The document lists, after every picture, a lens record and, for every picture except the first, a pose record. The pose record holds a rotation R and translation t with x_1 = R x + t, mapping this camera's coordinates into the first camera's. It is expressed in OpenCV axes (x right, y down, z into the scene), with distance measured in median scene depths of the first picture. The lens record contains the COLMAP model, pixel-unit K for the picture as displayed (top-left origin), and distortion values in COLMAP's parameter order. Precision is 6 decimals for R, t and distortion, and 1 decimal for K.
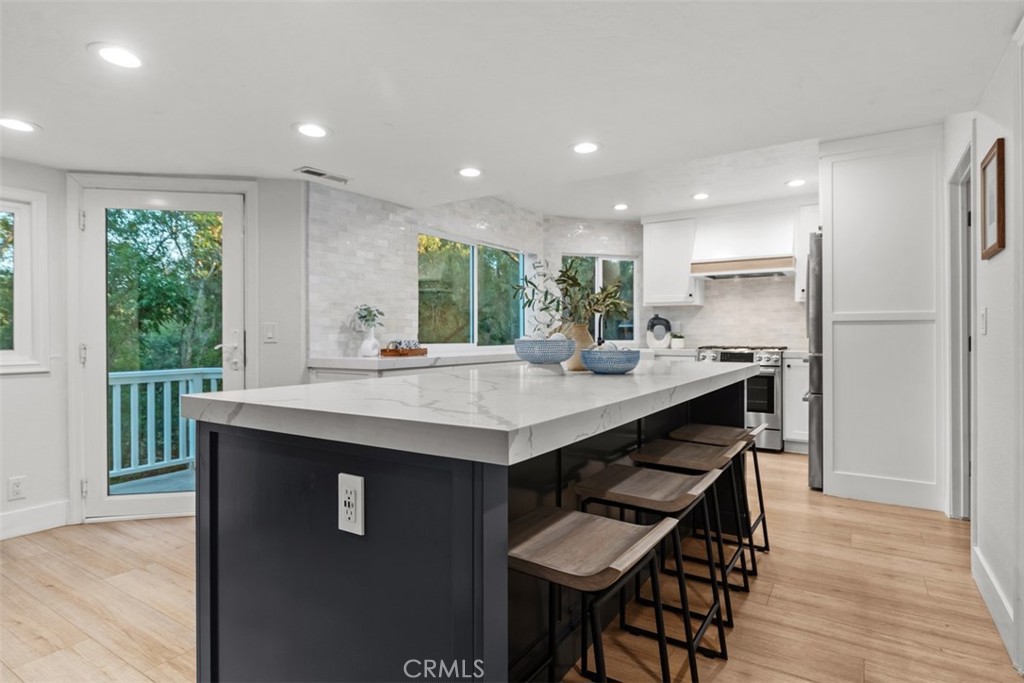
lens RADIAL K [[561.2, 0, 508.5], [0, 561.2, 337.4], [0, 0, 1]] dist [0.006466, 0.001553]
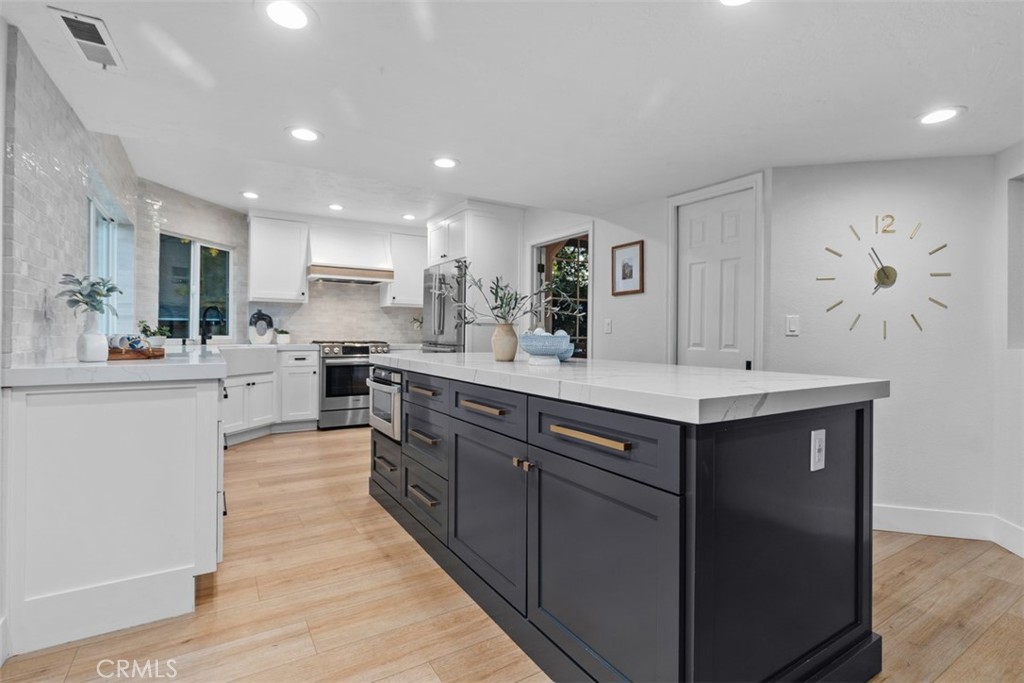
lens RADIAL K [[490.5, 0, 510.1], [0, 490.5, 342.2], [0, 0, 1]] dist [-0.001146, 0.000338]
pose [[0.420425, -0.010509, 0.907267, -0.359935], [-0.005476, 0.999885, 0.014120, 0.001753], [-0.907311, -0.010905, 0.420319, 0.246067]]
